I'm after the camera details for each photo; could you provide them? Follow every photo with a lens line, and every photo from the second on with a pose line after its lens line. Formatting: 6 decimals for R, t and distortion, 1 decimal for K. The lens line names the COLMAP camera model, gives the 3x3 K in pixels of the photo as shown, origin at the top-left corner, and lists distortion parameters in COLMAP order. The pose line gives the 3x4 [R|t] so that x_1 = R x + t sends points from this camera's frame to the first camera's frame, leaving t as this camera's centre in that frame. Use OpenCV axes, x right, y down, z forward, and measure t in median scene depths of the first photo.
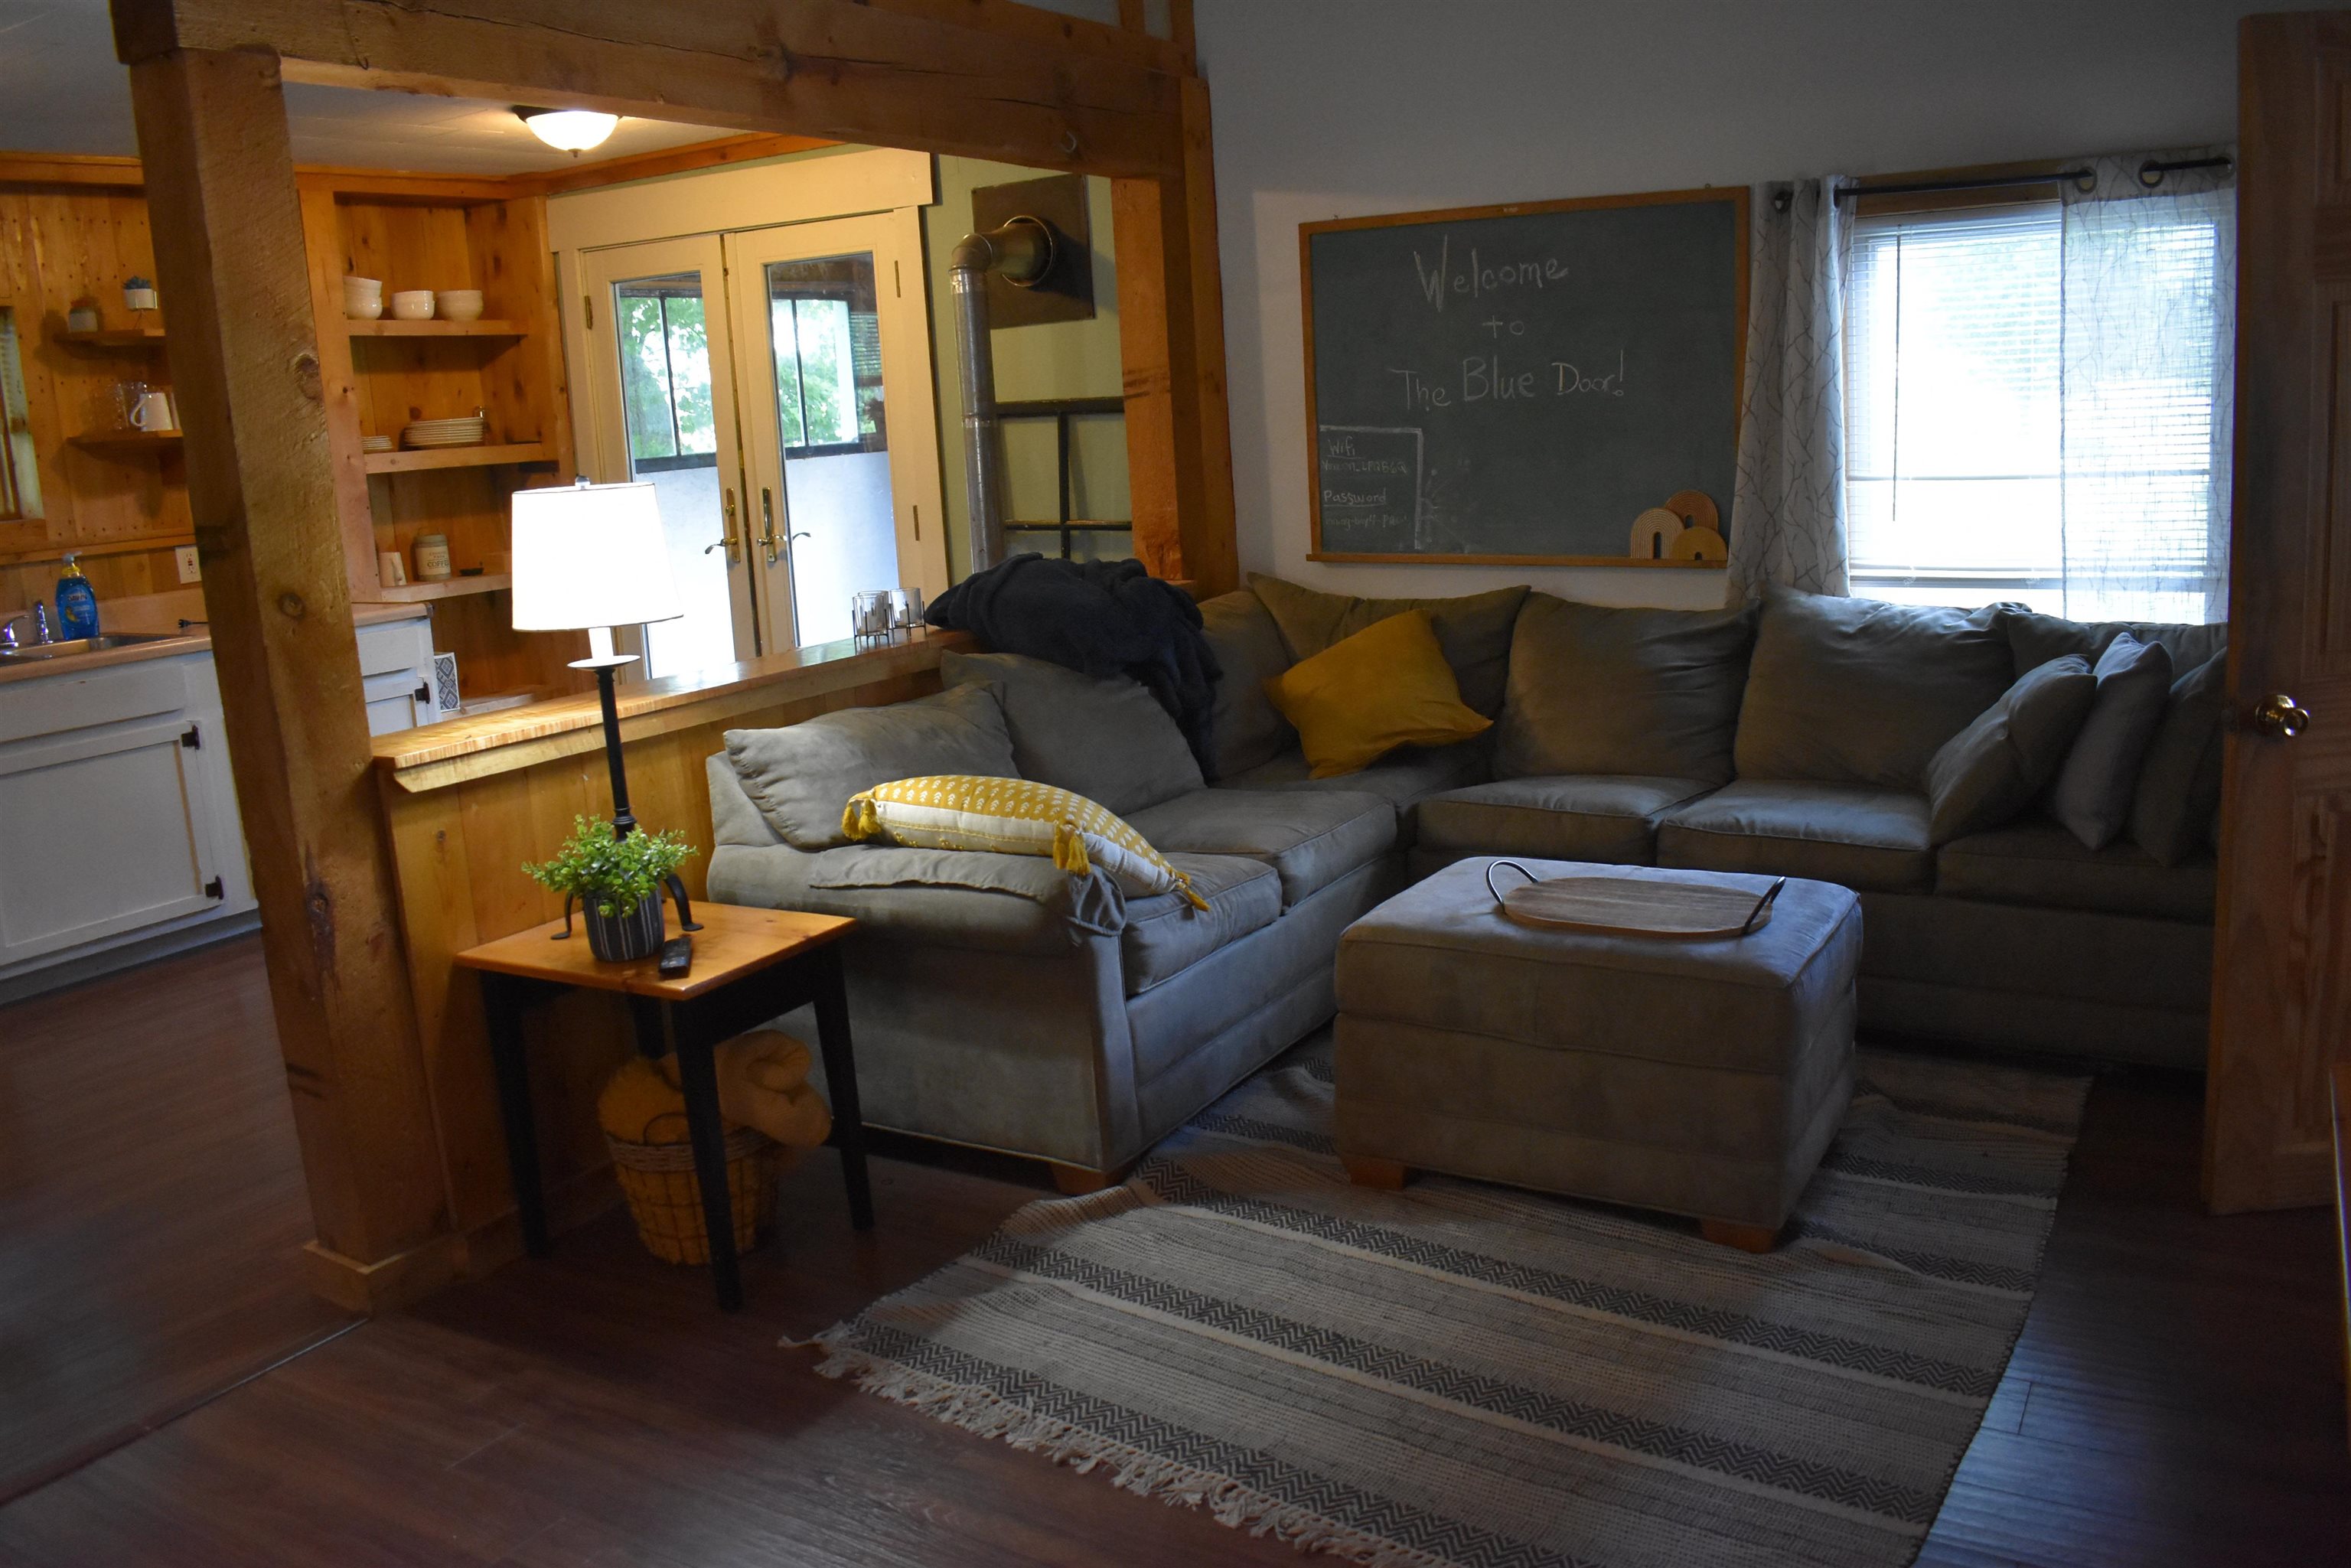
lens RADIAL K [[1869.2, 0, 1162.4], [0, 1869.2, 769.6], [0, 0, 1]] dist [-0.097847, 0.018696]
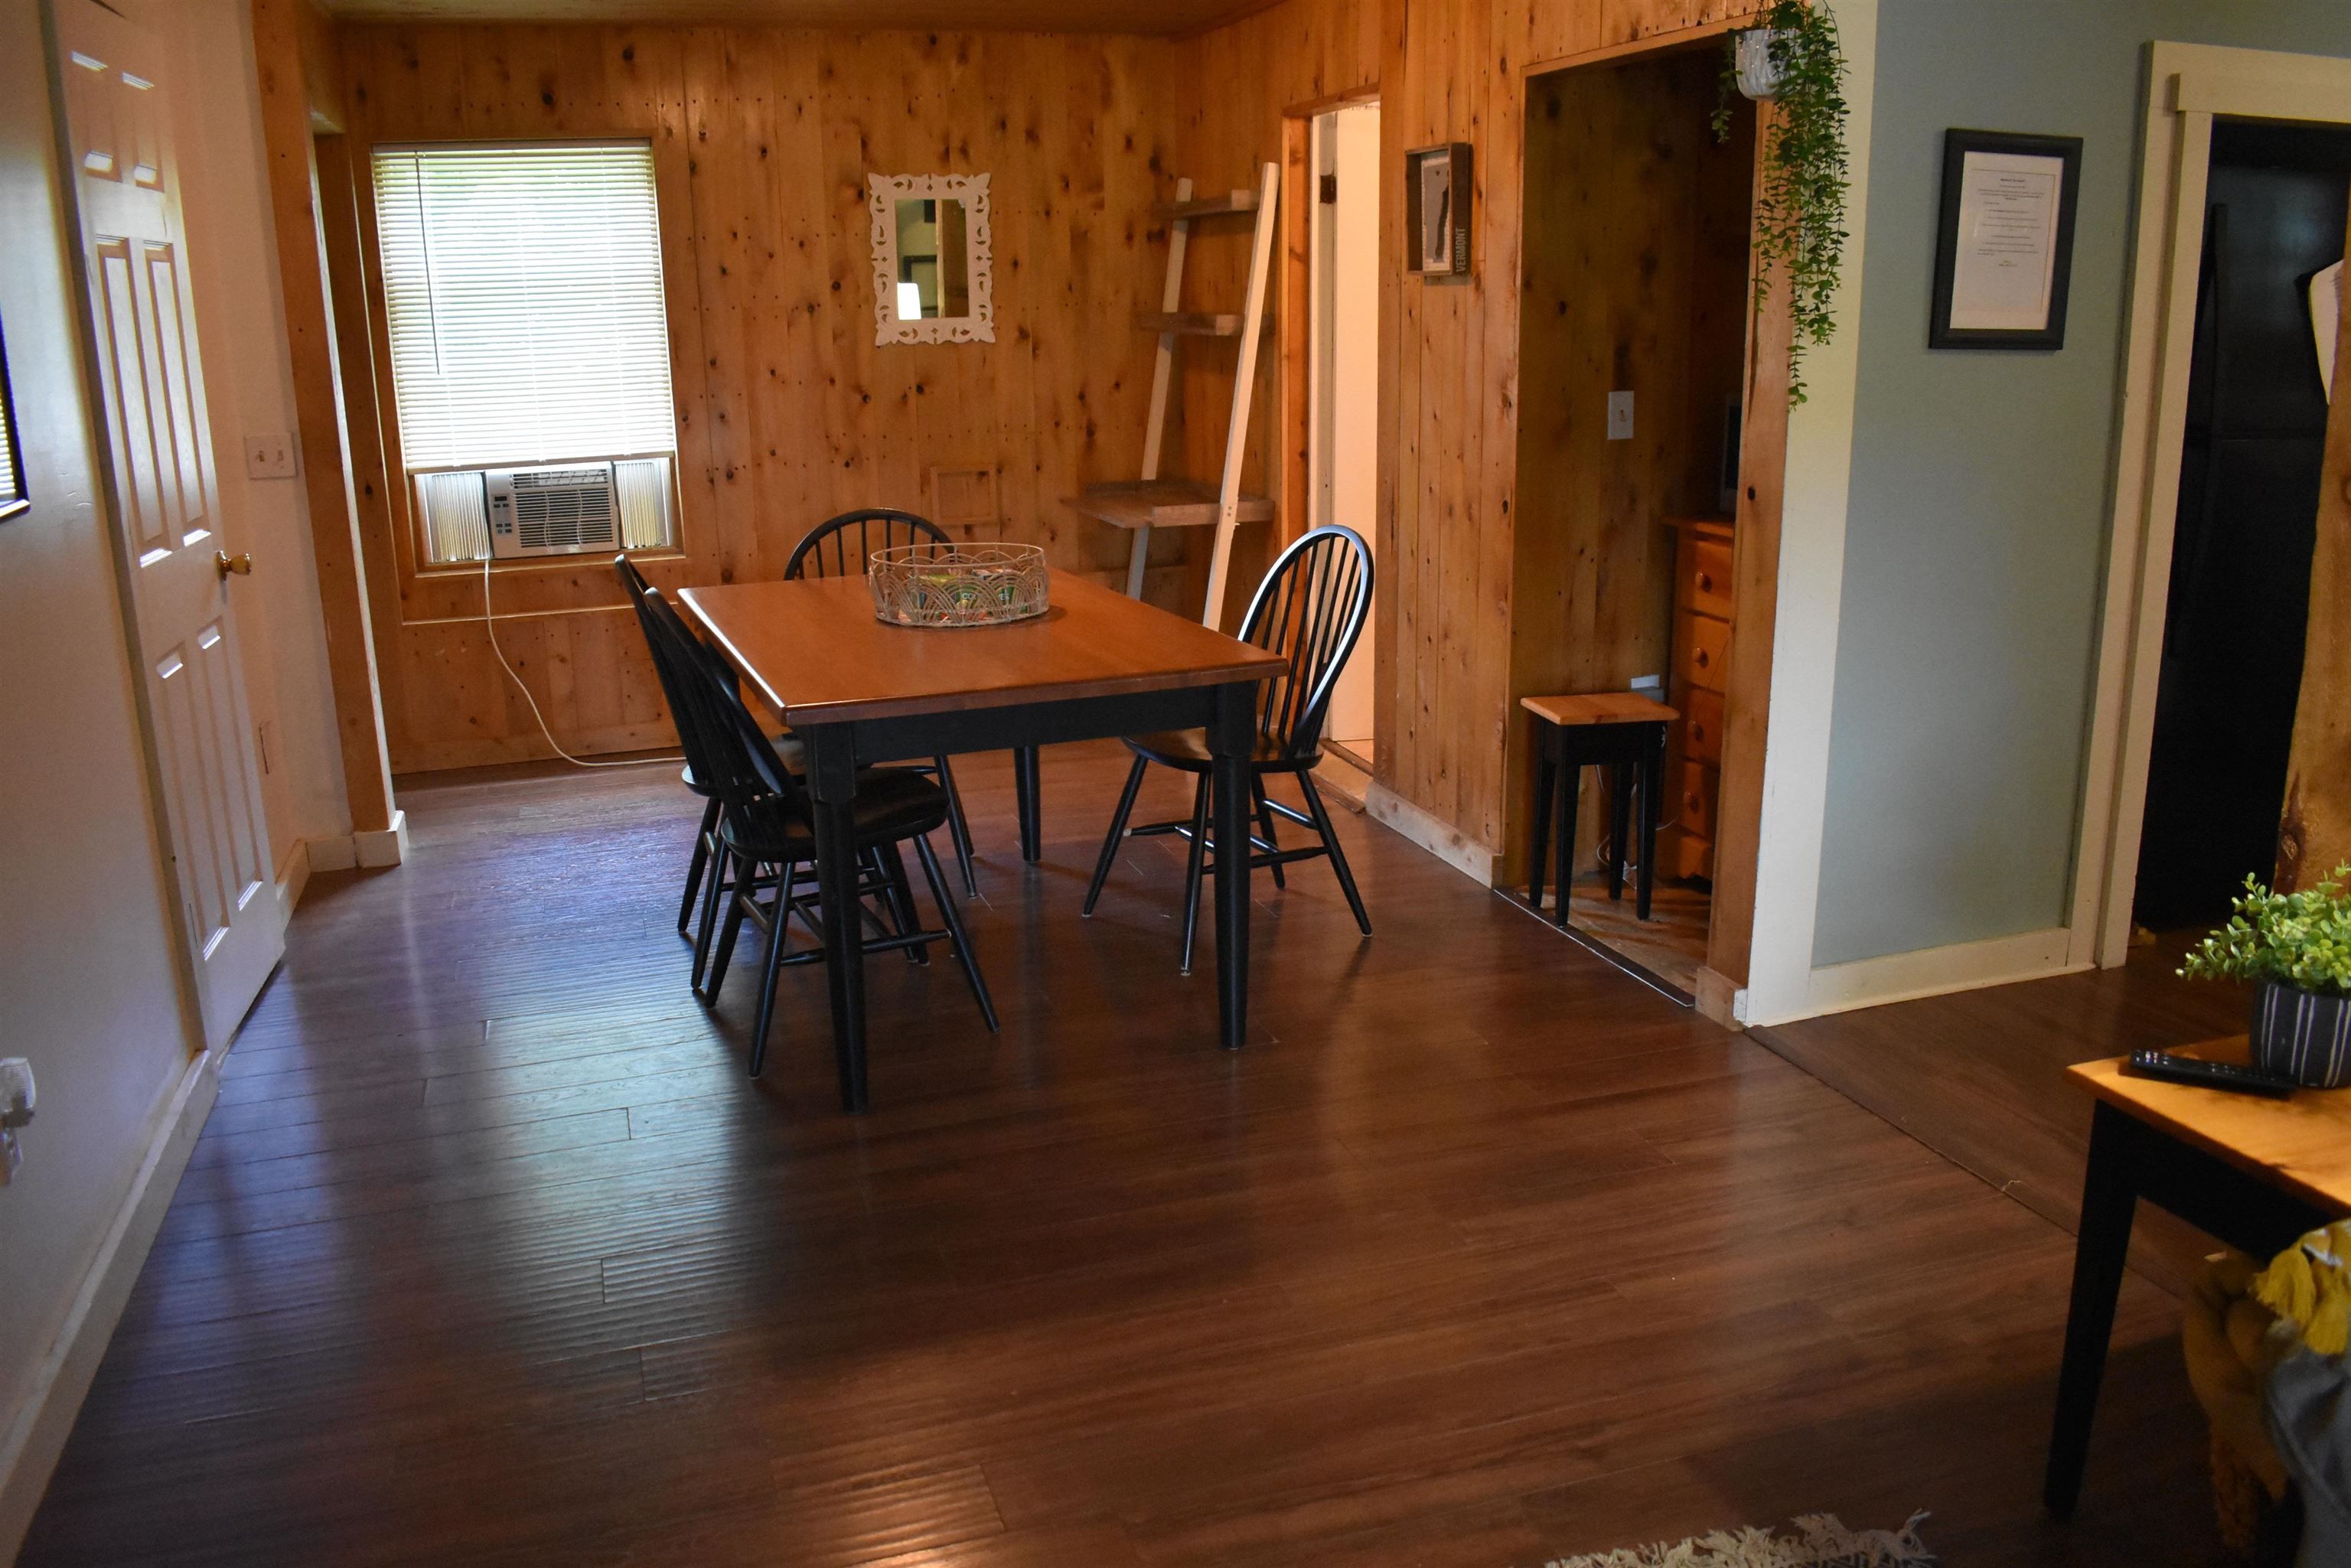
lens RADIAL K [[1869.2, 0, 1182.2], [0, 1869.2, 760.7], [0, 0, 1]] dist [-0.097847, 0.018696]
pose [[-0.654957, 0.243075, -0.715504, 0.269300], [-0.092675, 0.913866, 0.395297, -0.143841], [0.749962, 0.325212, -0.576016, 0.641031]]
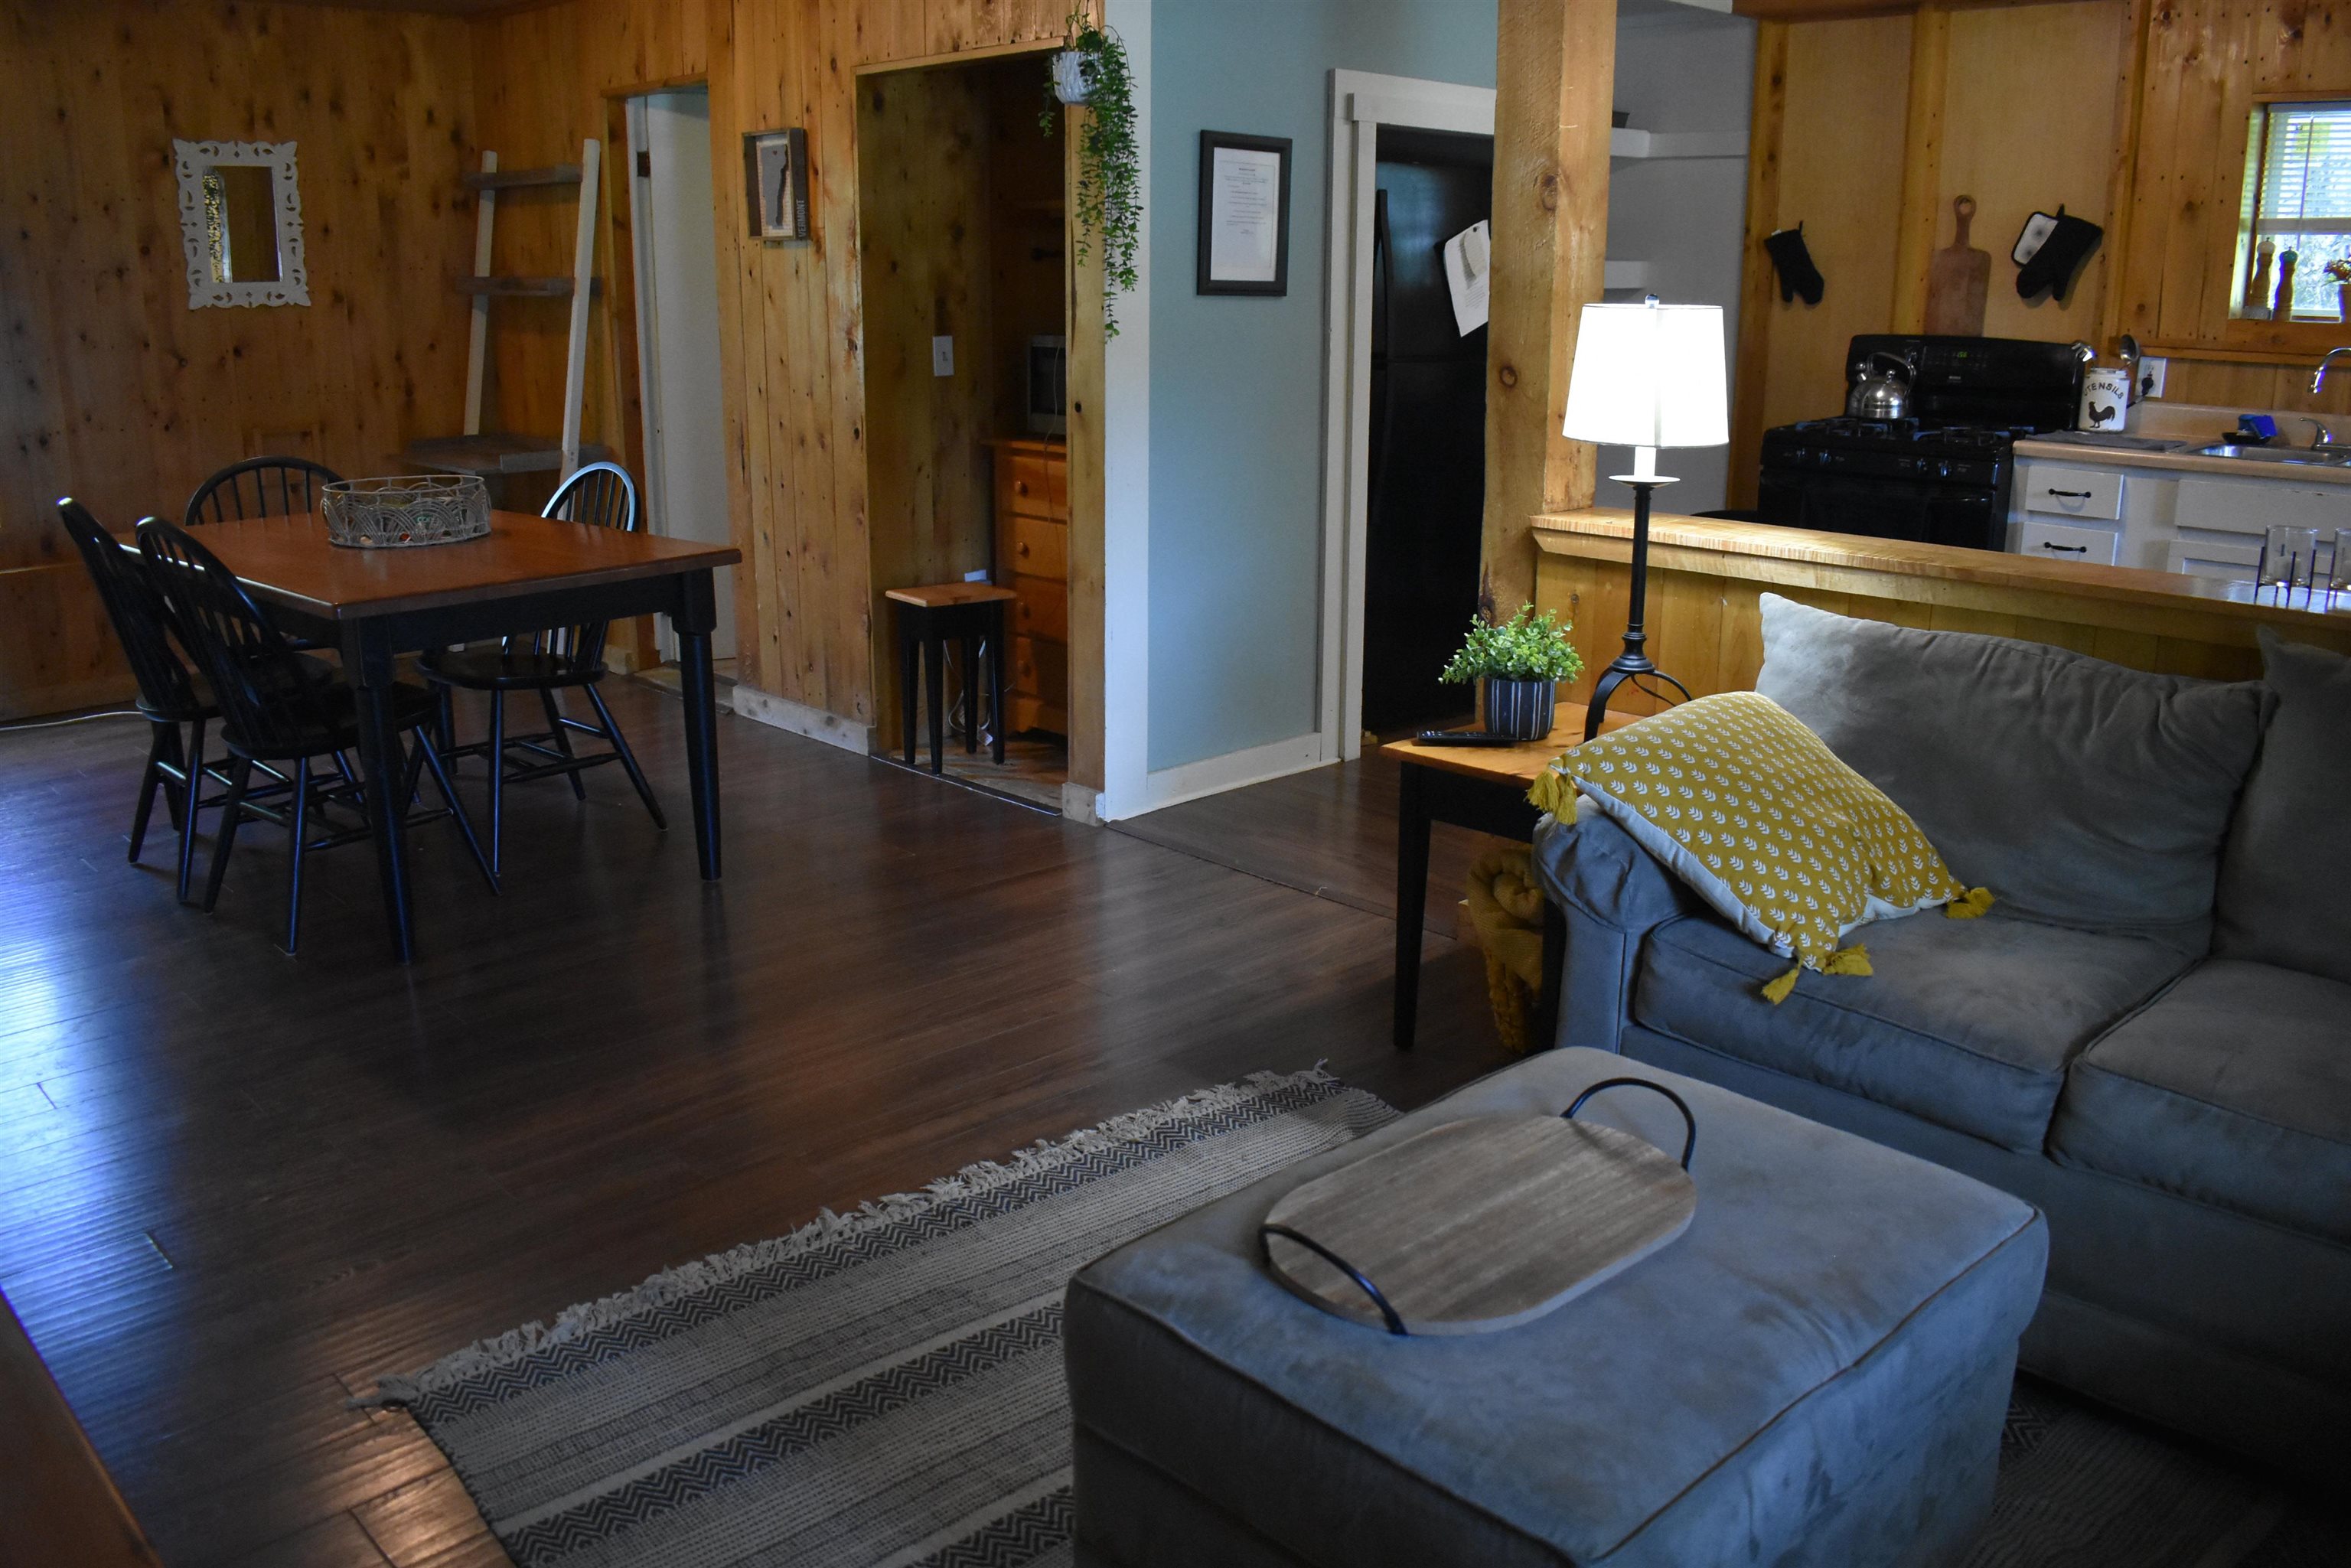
lens RADIAL K [[1869.2, 0, 1207.4], [0, 1869.2, 748.2], [0, 0, 1]] dist [-0.097847, 0.018696]
pose [[-0.260677, 0.290232, -0.920767, 0.479978], [-0.171059, 0.924766, 0.339921, -0.146559], [0.950151, 0.246115, -0.191419, 0.643344]]
